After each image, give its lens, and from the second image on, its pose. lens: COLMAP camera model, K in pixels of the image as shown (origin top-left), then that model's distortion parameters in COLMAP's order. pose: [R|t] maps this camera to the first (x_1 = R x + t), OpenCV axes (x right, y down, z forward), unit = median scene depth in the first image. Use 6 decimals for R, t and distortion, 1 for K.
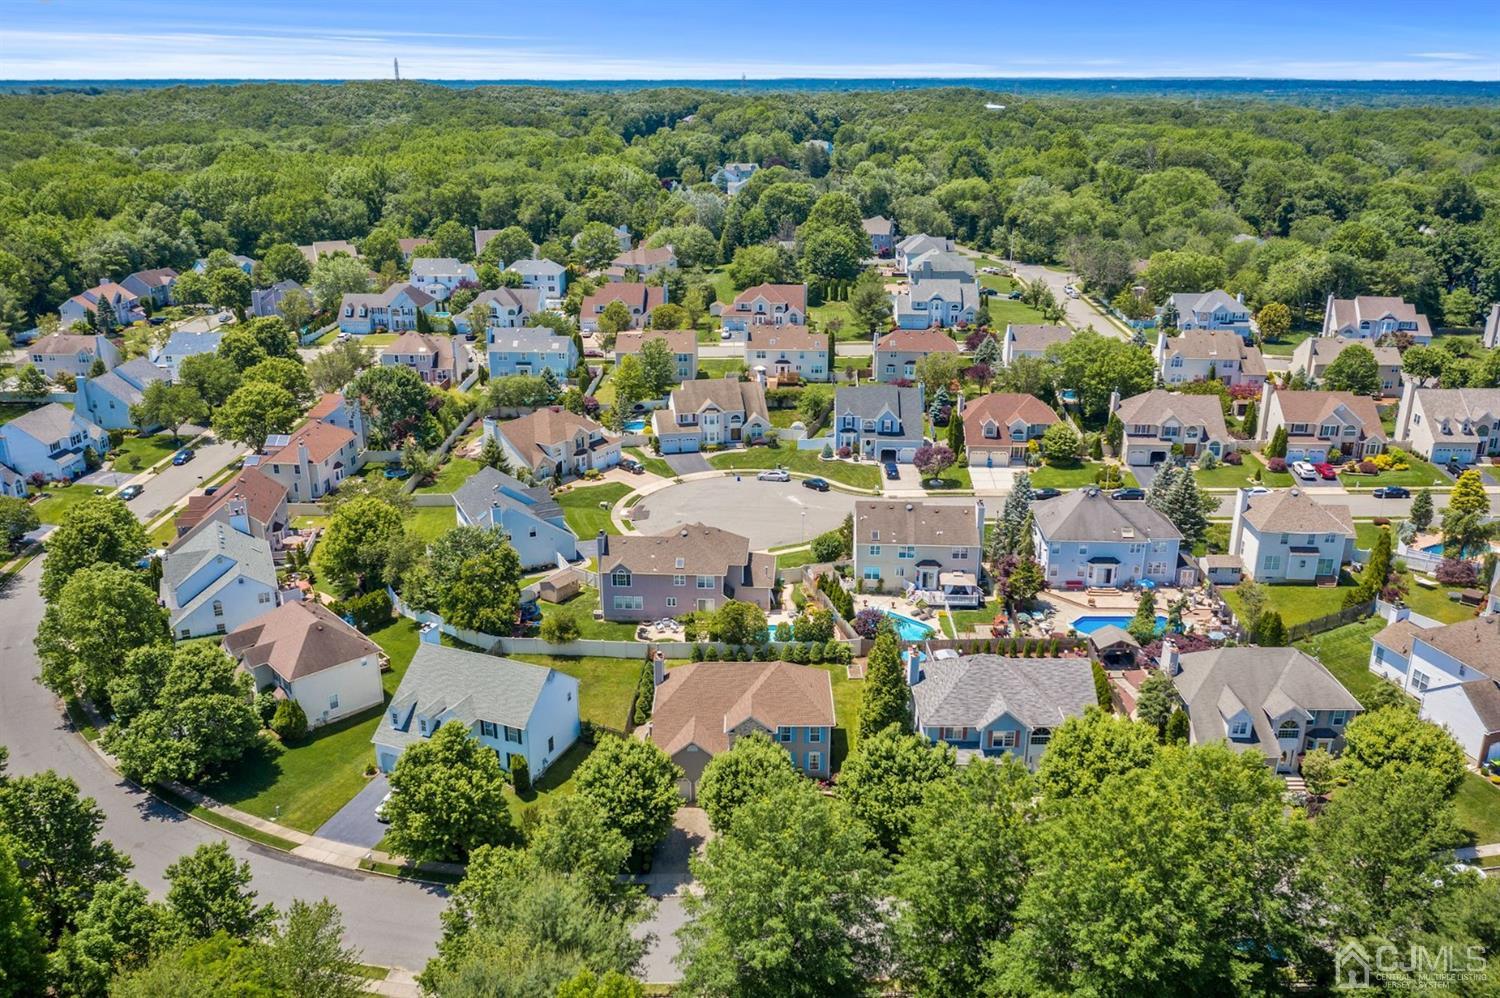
lens RADIAL K [[1190.6, 0, 750.0], [0, 1190.6, 499.0], [0, 0, 1]] dist [-0.032848, 0.000664]
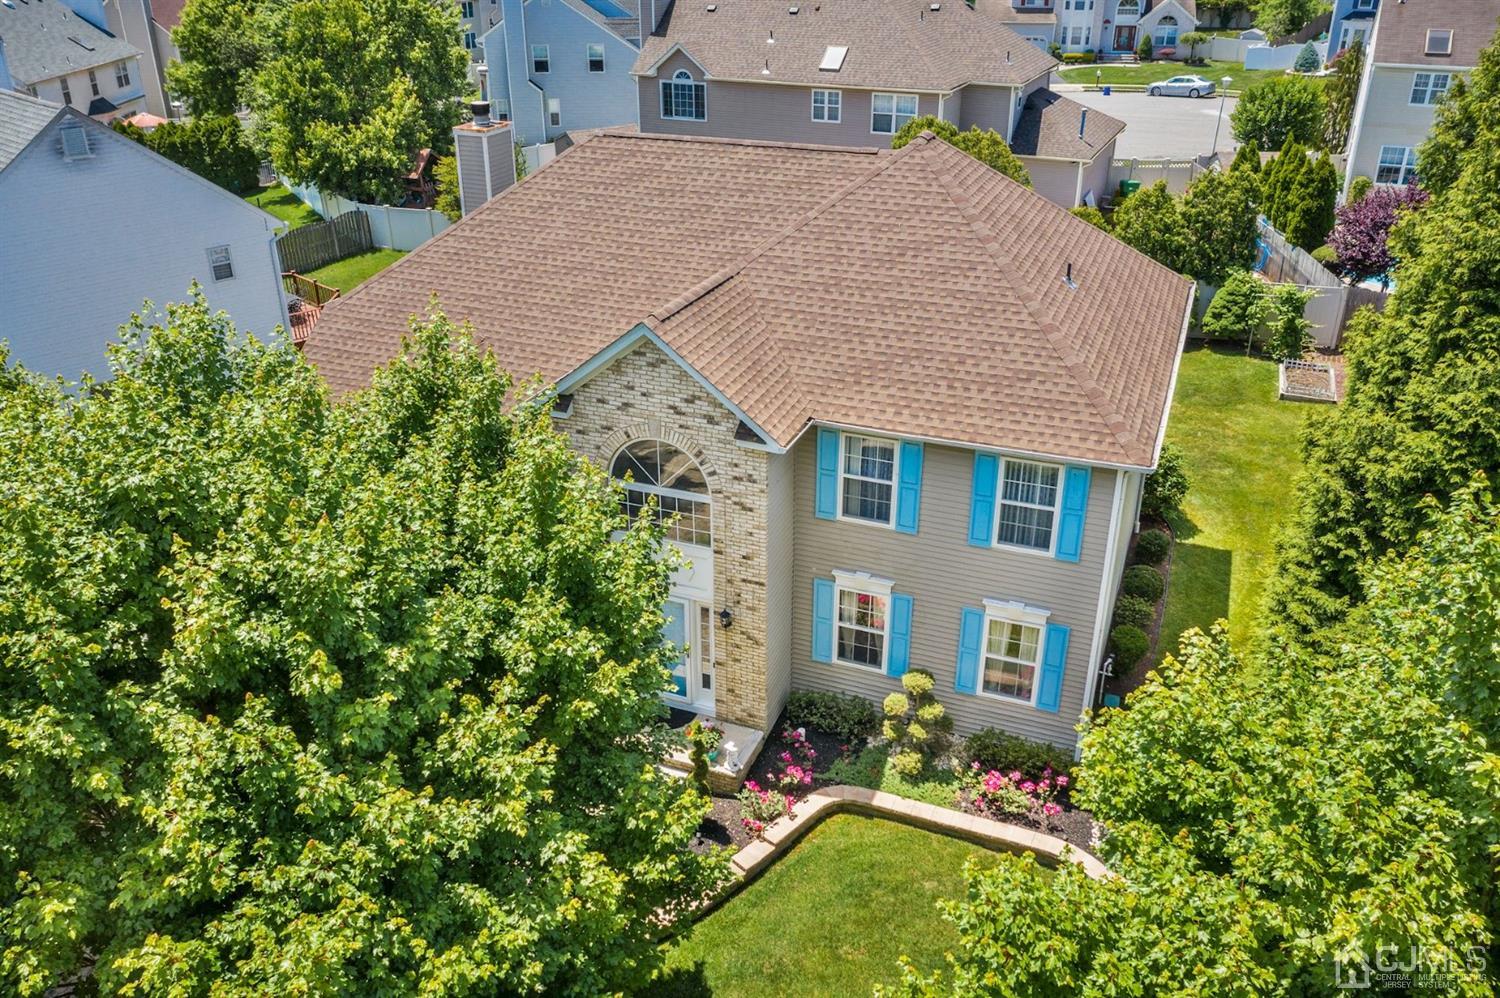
lens RADIAL K [[1190.6, 0, 750.0], [0, 1190.6, 499.0], [0, 0, 1]] dist [-0.032848, 0.000664]
pose [[0.929543, 0.166189, -0.329137, 0.058030], [-0.127163, 0.982389, 0.136901, 0.138811], [0.346092, -0.085401, 0.934306, 0.643468]]
